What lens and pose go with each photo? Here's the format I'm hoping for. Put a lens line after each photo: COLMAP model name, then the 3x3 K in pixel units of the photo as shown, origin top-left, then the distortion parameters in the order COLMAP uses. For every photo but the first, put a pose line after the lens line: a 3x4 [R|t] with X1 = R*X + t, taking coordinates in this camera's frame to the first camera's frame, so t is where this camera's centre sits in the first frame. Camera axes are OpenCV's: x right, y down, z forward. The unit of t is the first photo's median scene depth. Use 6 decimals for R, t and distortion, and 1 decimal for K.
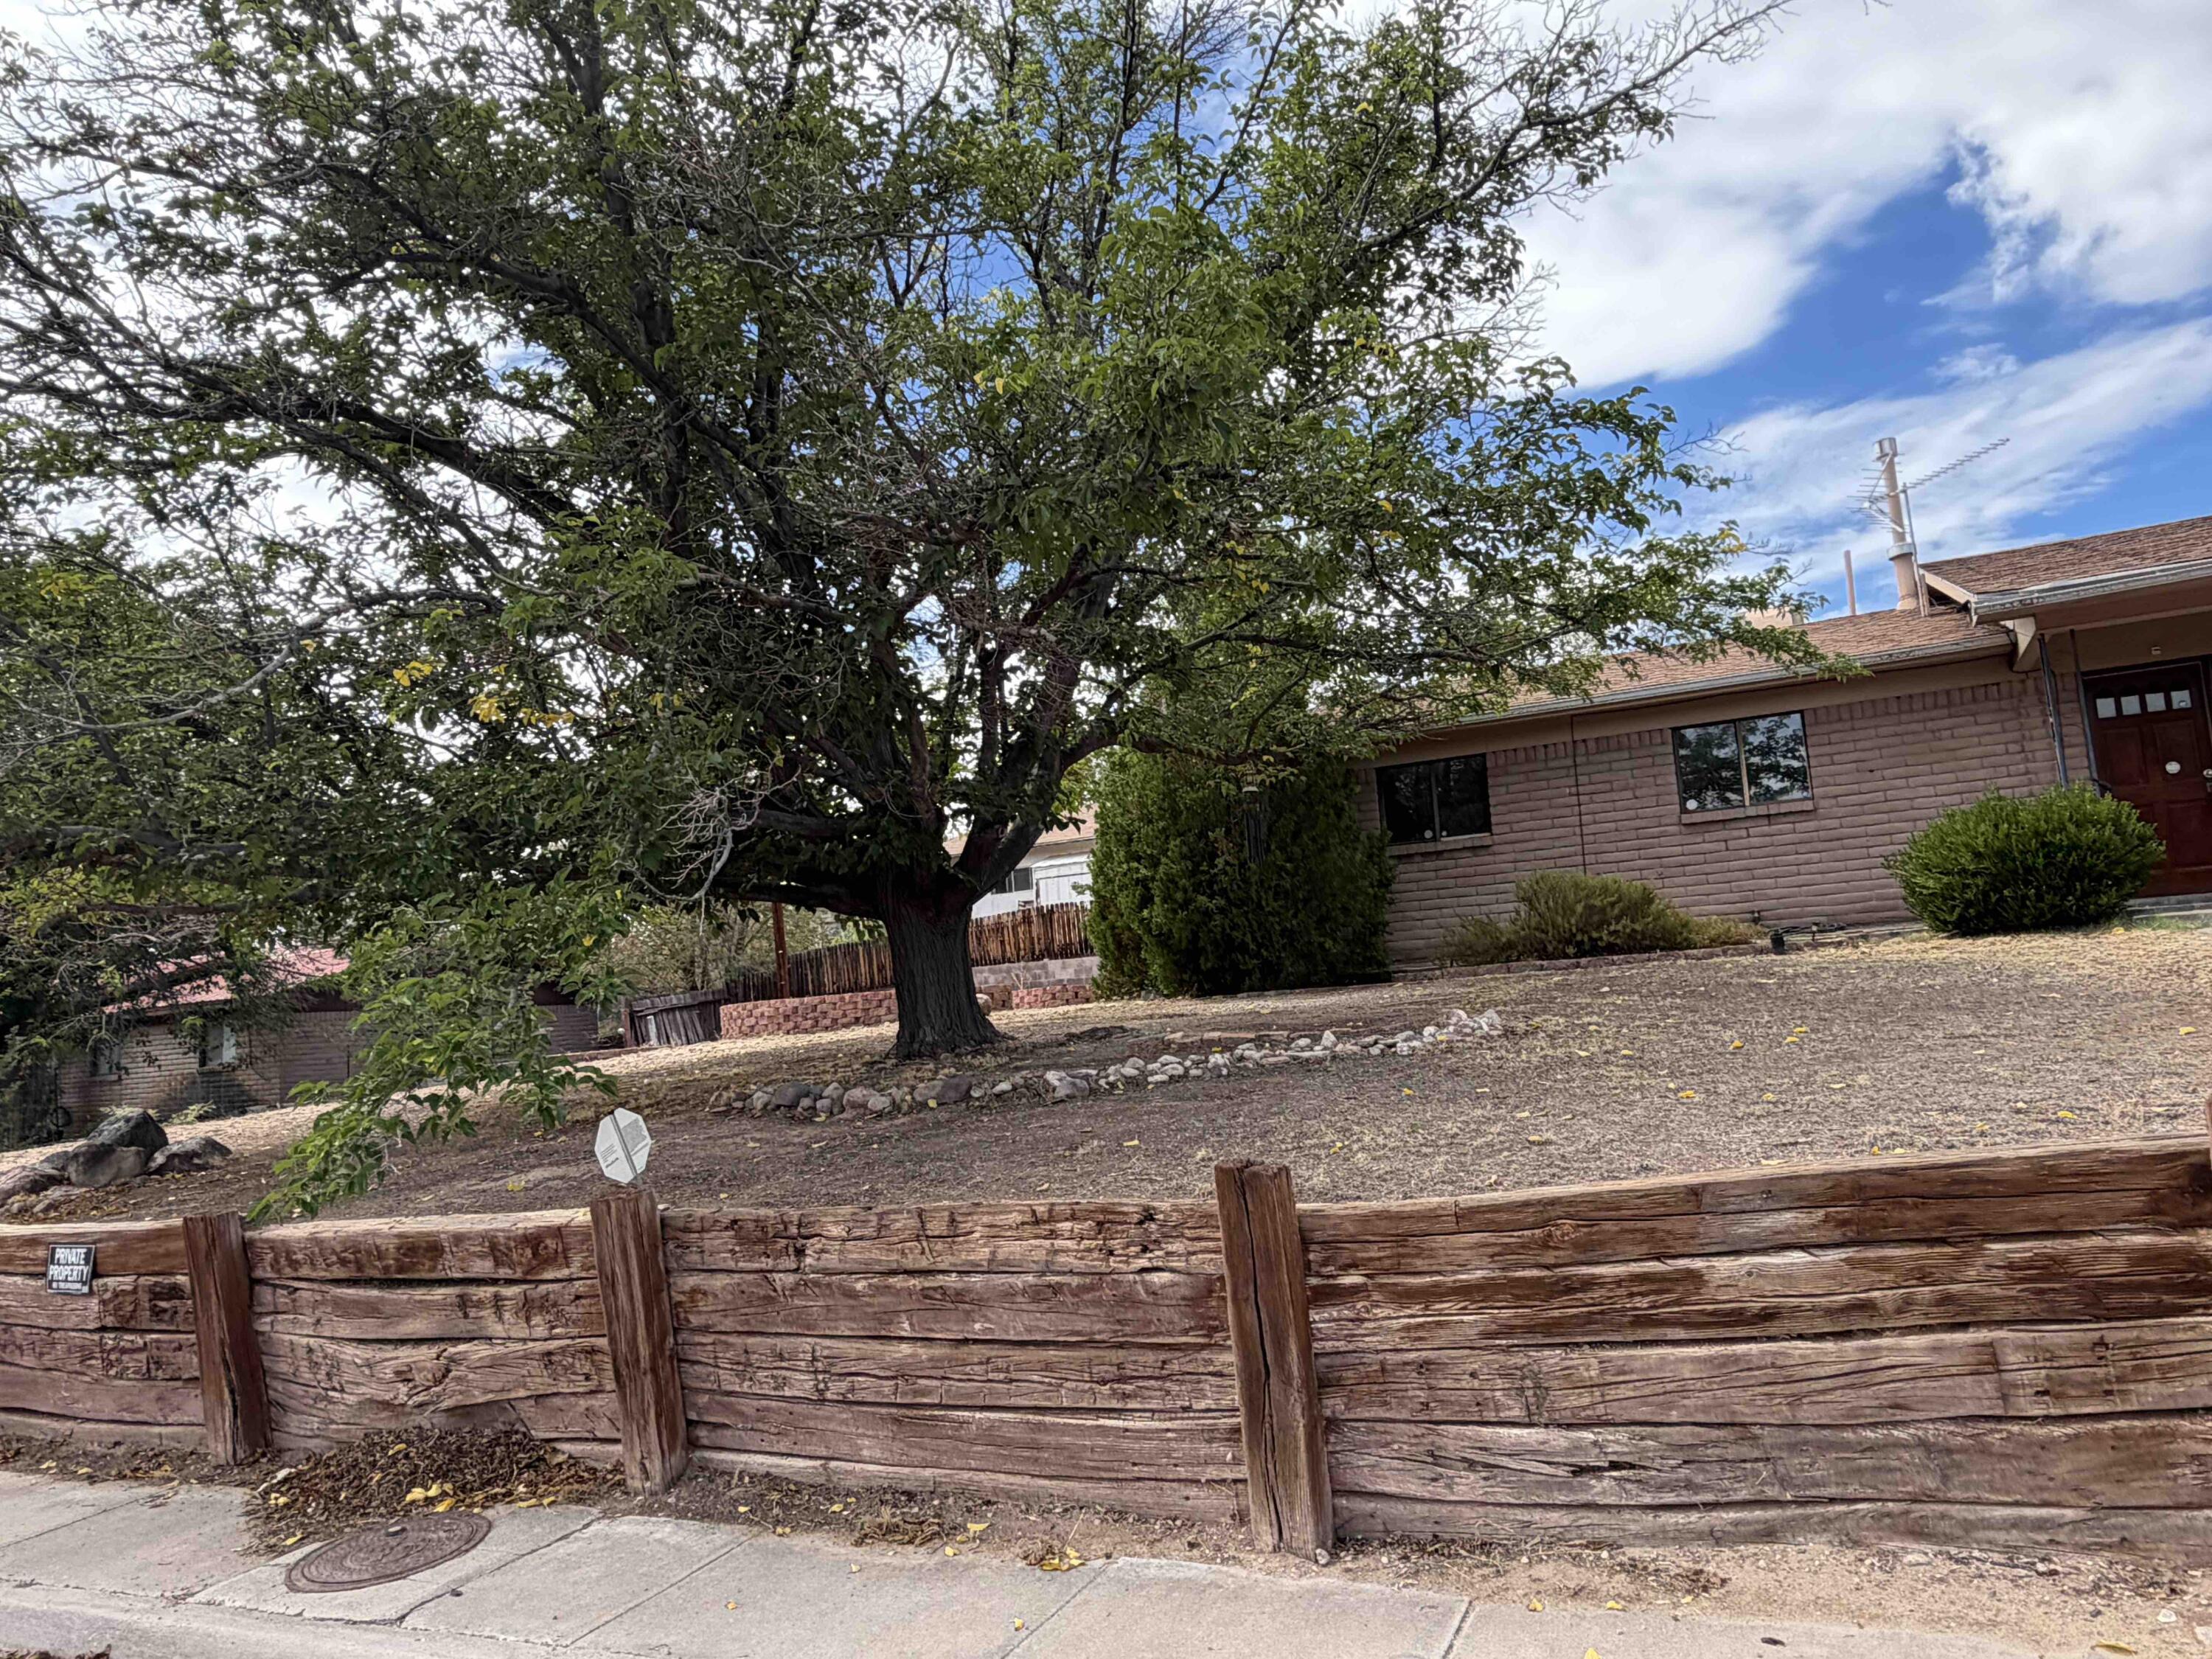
lens RADIAL K [[1506.6, 0, 1106.0], [0, 1506.6, 829.5], [0, 0, 1]] dist [0.032417, -0.032505]
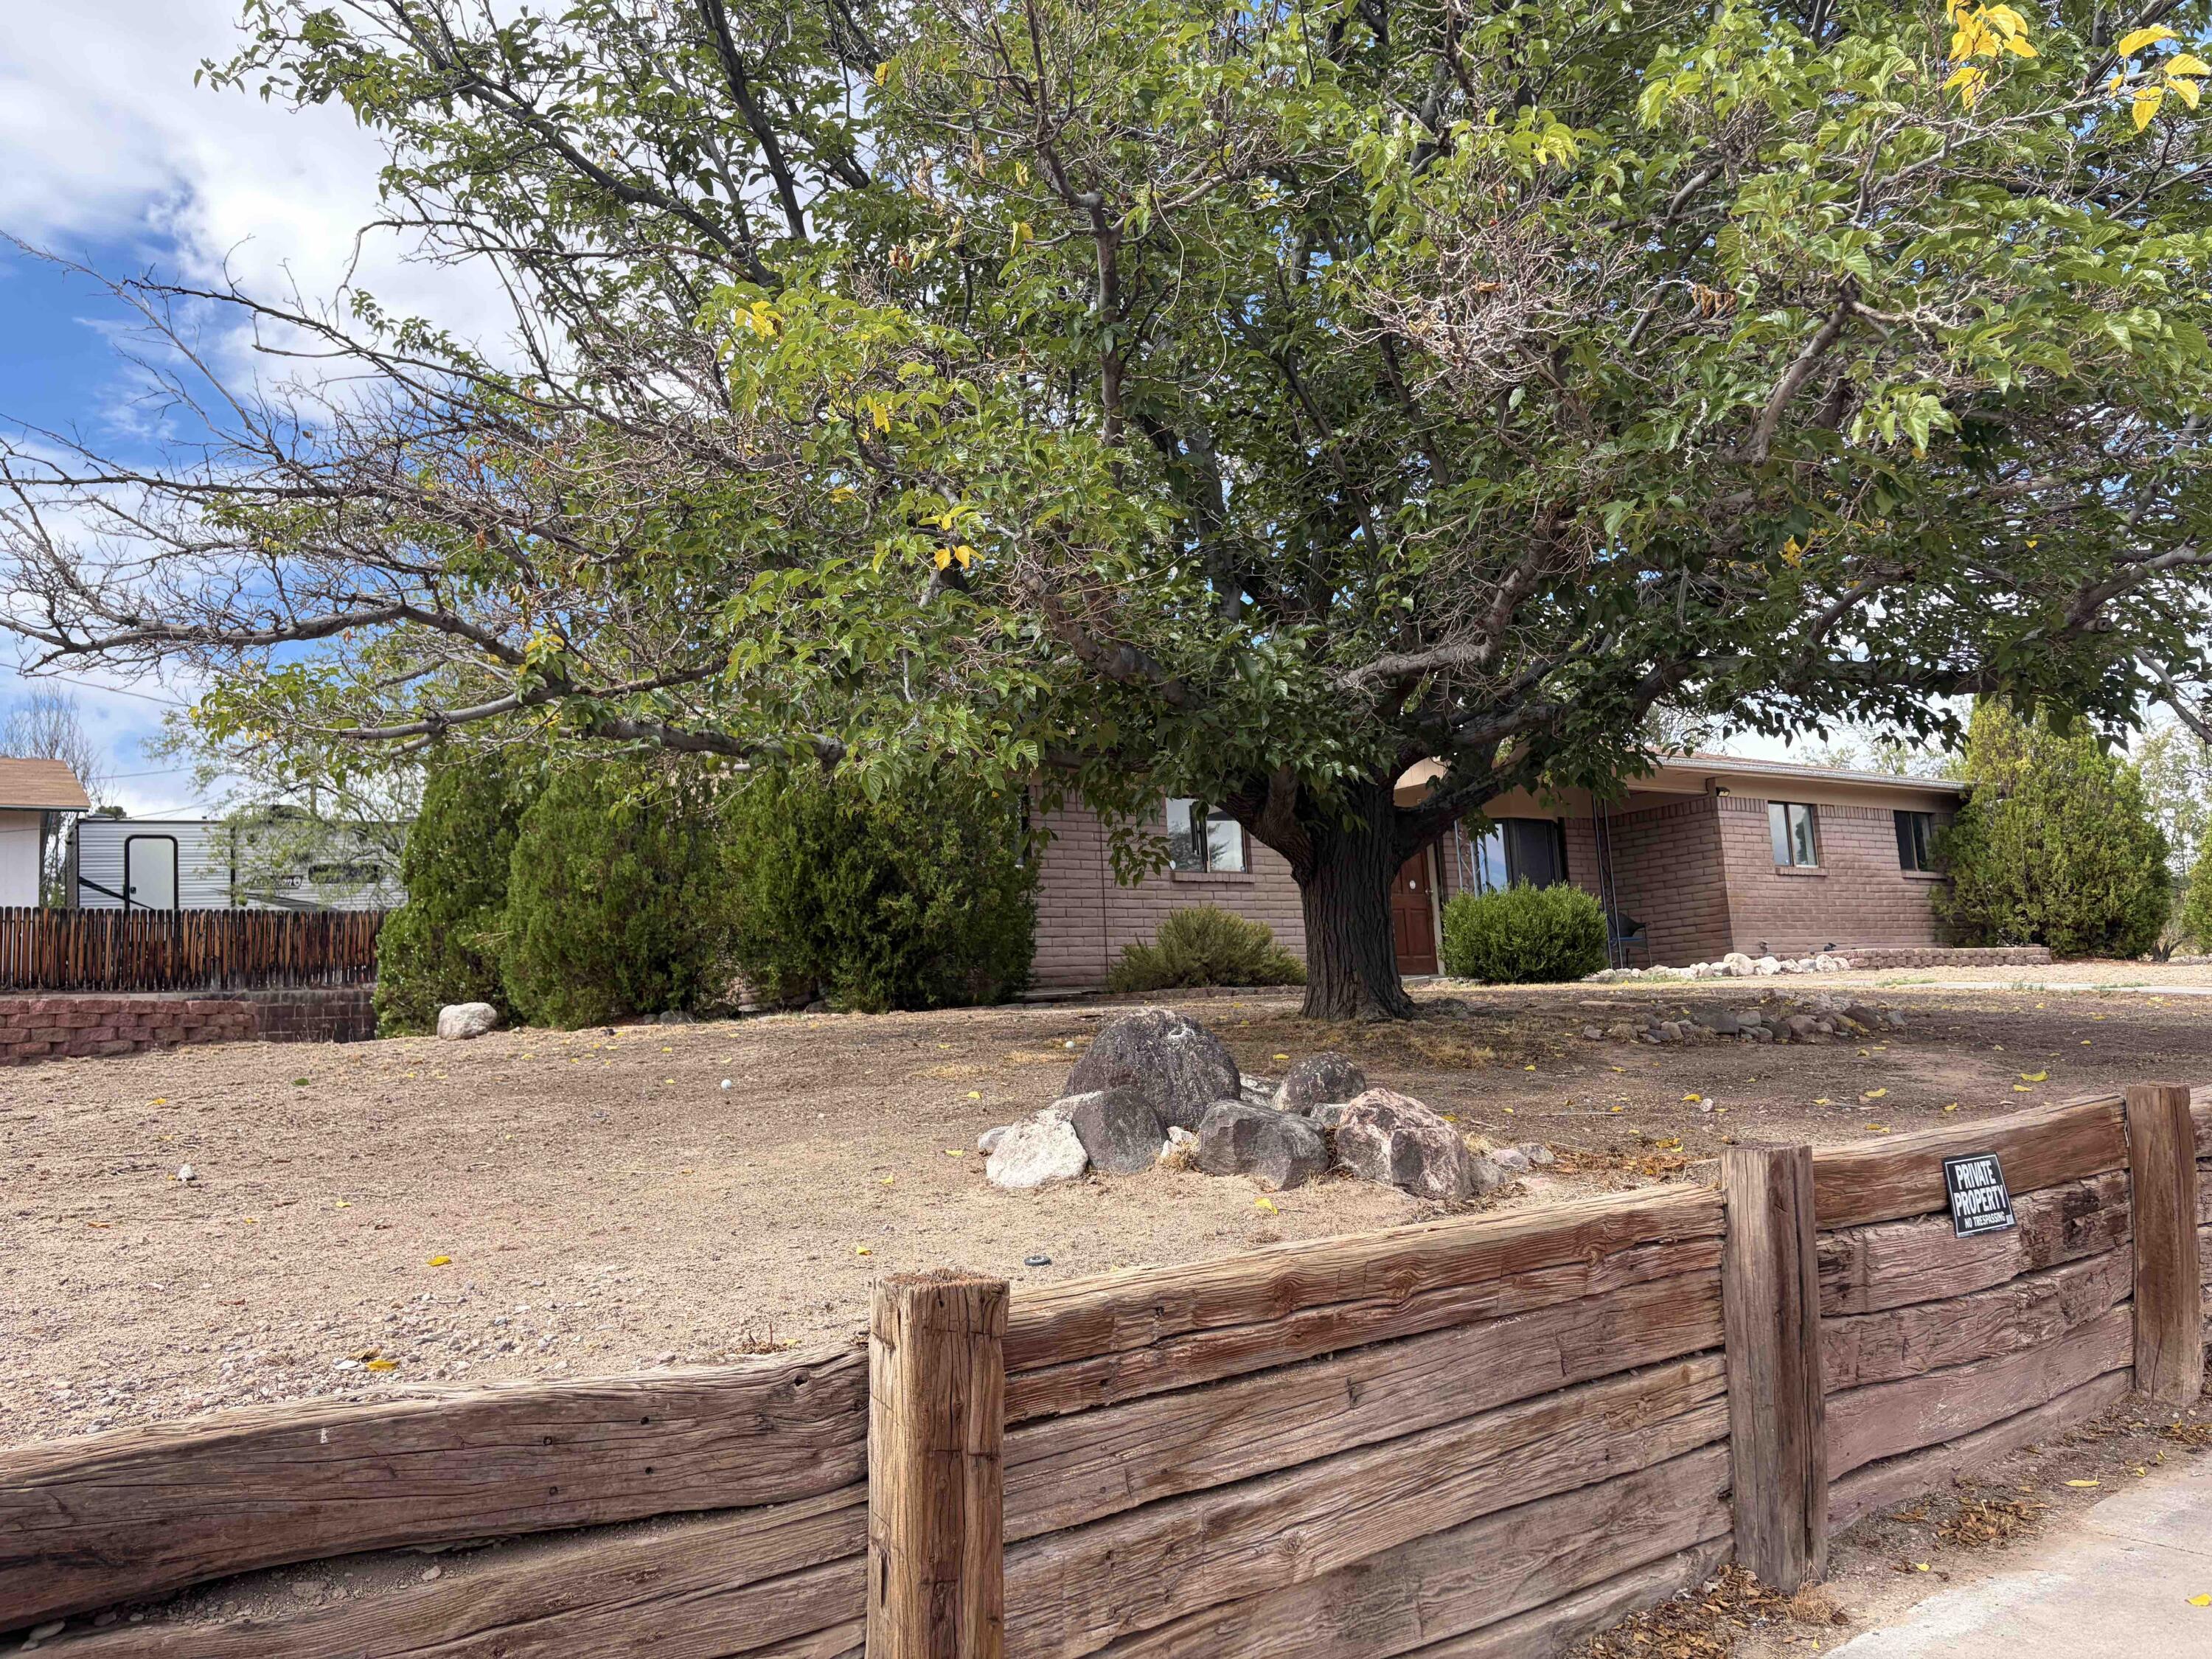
lens RADIAL K [[1667.1, 0, 1106.0], [0, 1667.1, 829.5], [0, 0, 1]] dist [0.056018, -0.057809]
pose [[0.455212, 0.151770, 0.877353, -2.282625], [-0.091431, 0.988124, -0.123494, 0.363328], [-0.885676, -0.024001, 0.463683, 1.429111]]
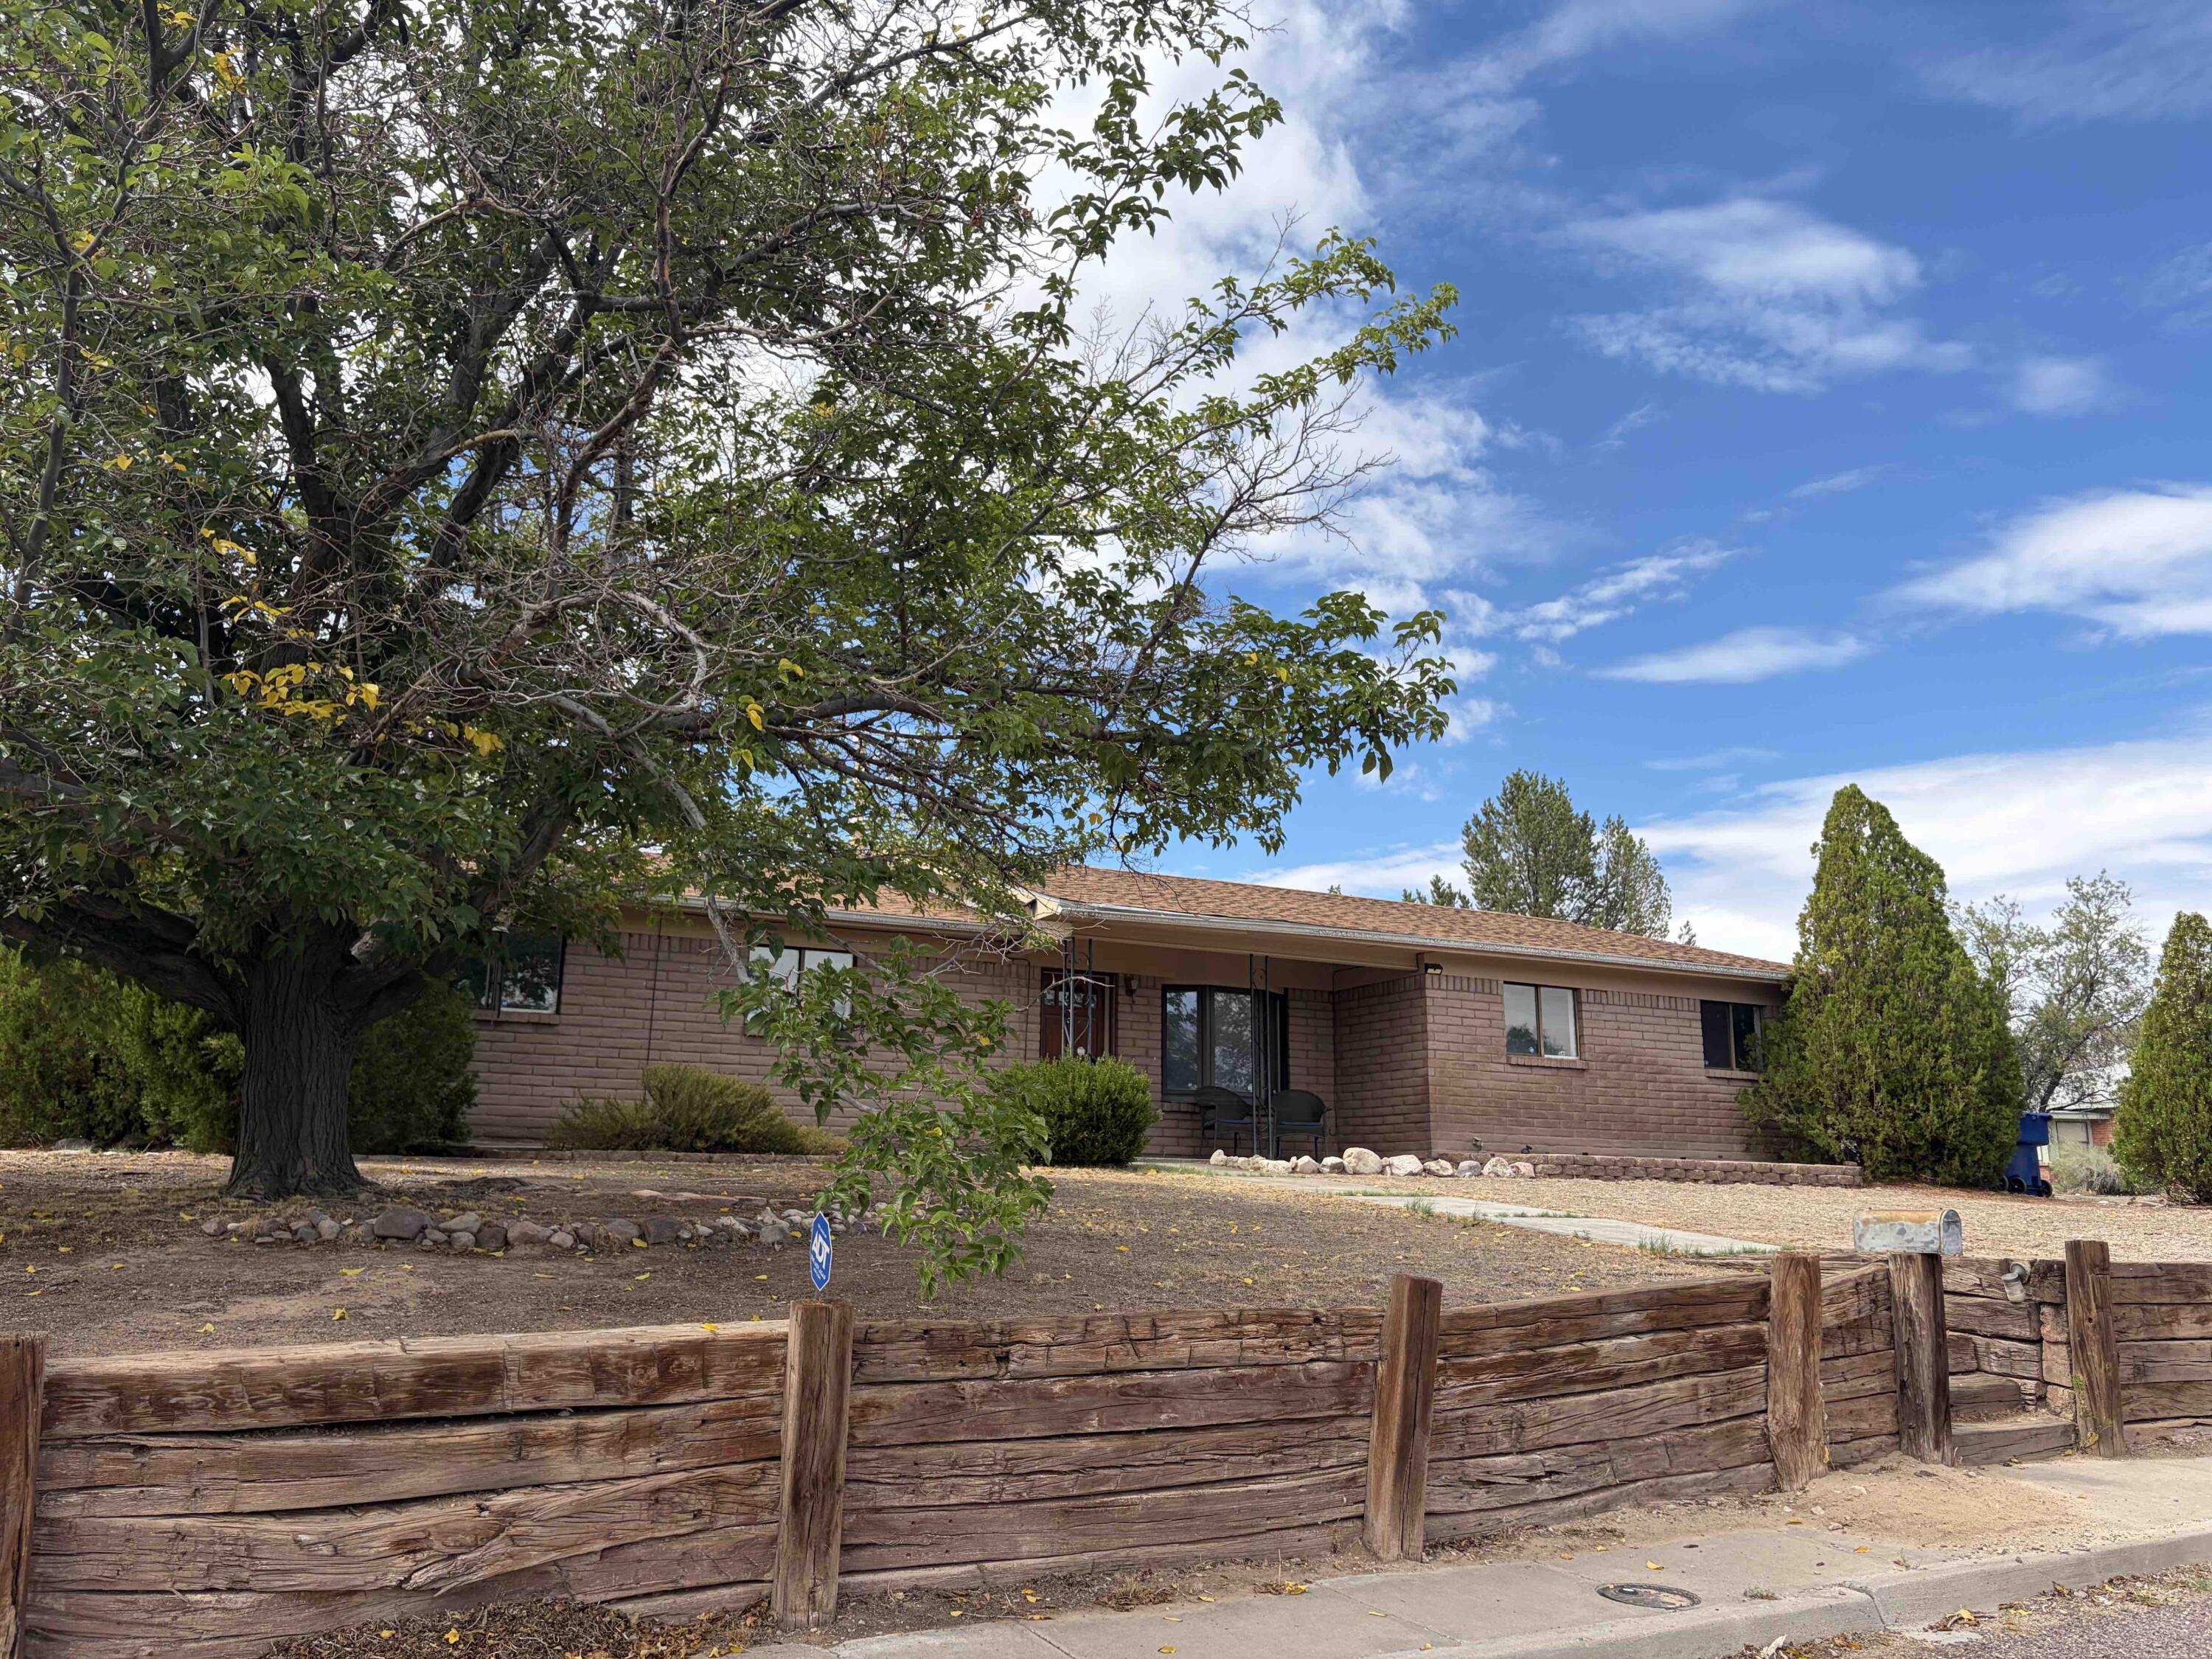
lens RADIAL K [[1667.1, 0, 1106.0], [0, 1667.1, 829.5], [0, 0, 1]] dist [0.056018, -0.057809]
pose [[0.587873, 0.249667, 0.769462, -1.260033], [-0.153945, 0.968327, -0.196578, 0.149216], [-0.794170, -0.002892, 0.607689, 0.236812]]
